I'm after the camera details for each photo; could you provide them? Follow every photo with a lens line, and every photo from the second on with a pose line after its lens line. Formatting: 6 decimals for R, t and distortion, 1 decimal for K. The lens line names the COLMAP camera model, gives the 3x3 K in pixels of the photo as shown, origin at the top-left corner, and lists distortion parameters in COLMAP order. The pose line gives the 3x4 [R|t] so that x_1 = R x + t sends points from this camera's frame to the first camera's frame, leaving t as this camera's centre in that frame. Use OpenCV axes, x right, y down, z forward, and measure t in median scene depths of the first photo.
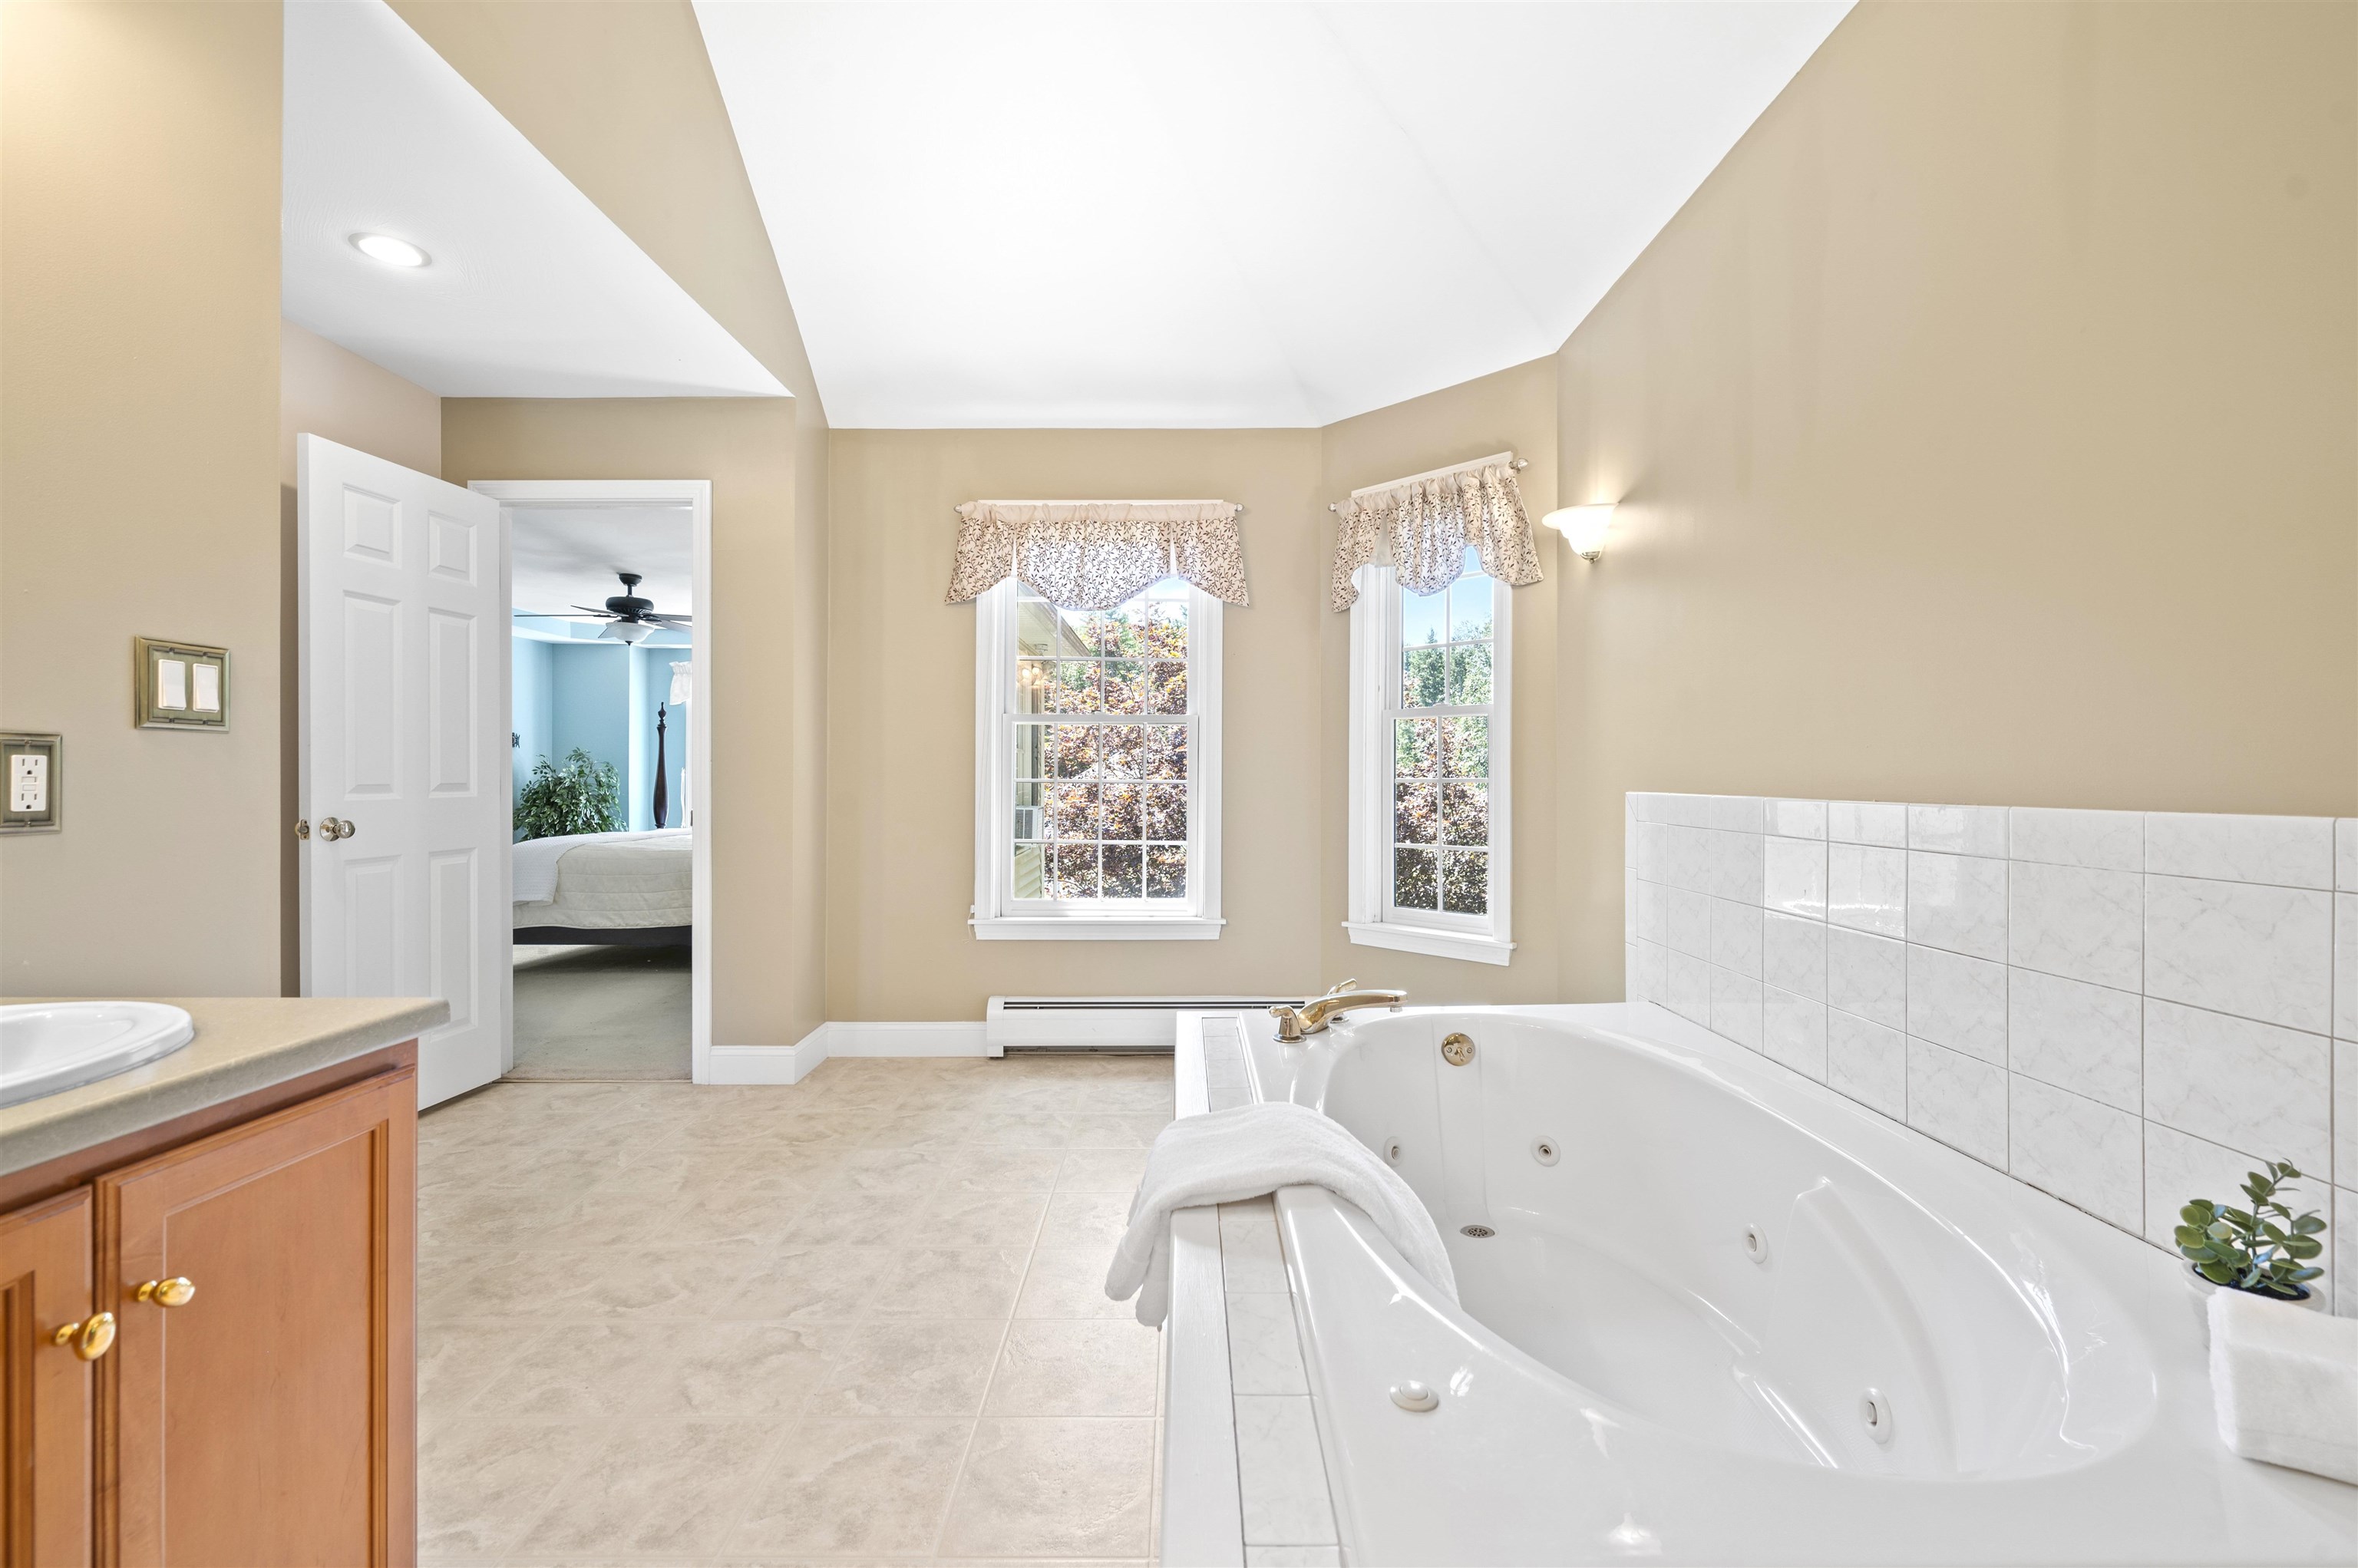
lens RADIAL K [[968.2, 0, 1178.9], [0, 968.2, 778.5], [0, 0, 1]] dist [0.006397, 0.000420]
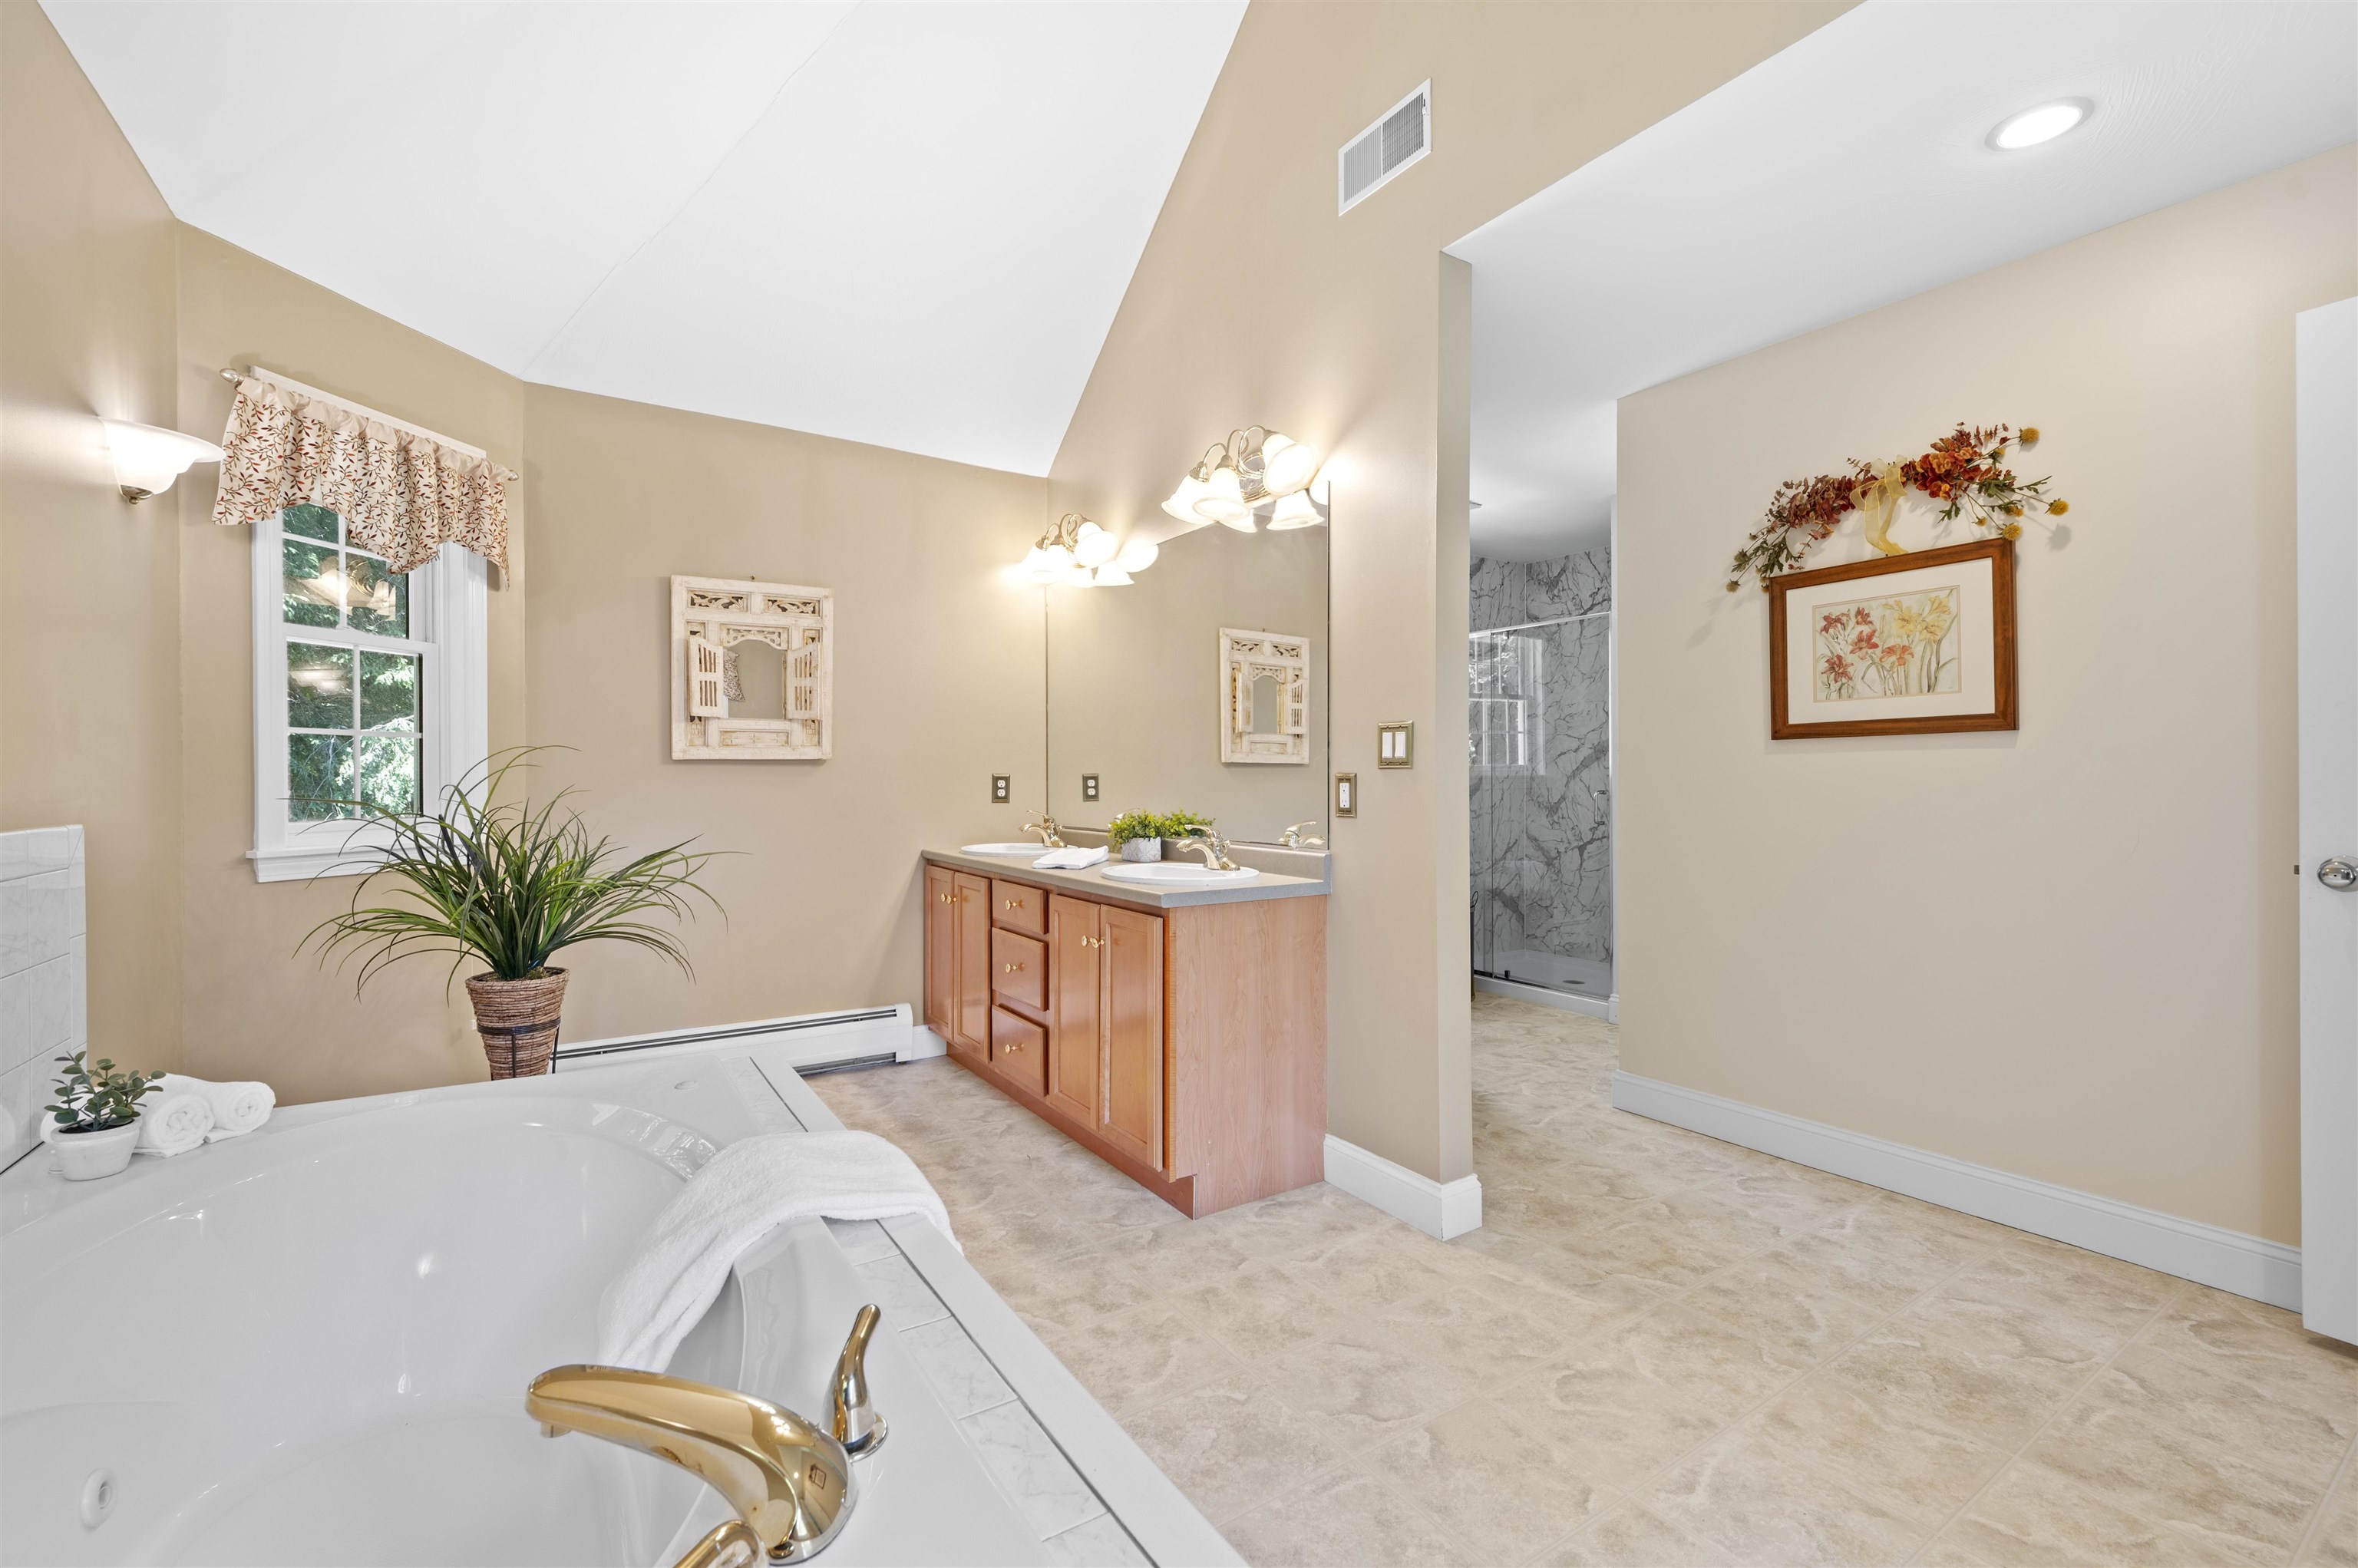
lens RADIAL K [[968.2, 0, 1173.5], [0, 968.2, 781.8], [0, 0, 1]] dist [0.006397, 0.000420]
pose [[-0.828192, 0.004481, -0.560426, 0.280913], [0.003952, 0.999990, 0.002156, -0.023086], [0.560430, -0.000429, -0.828202, 1.714664]]
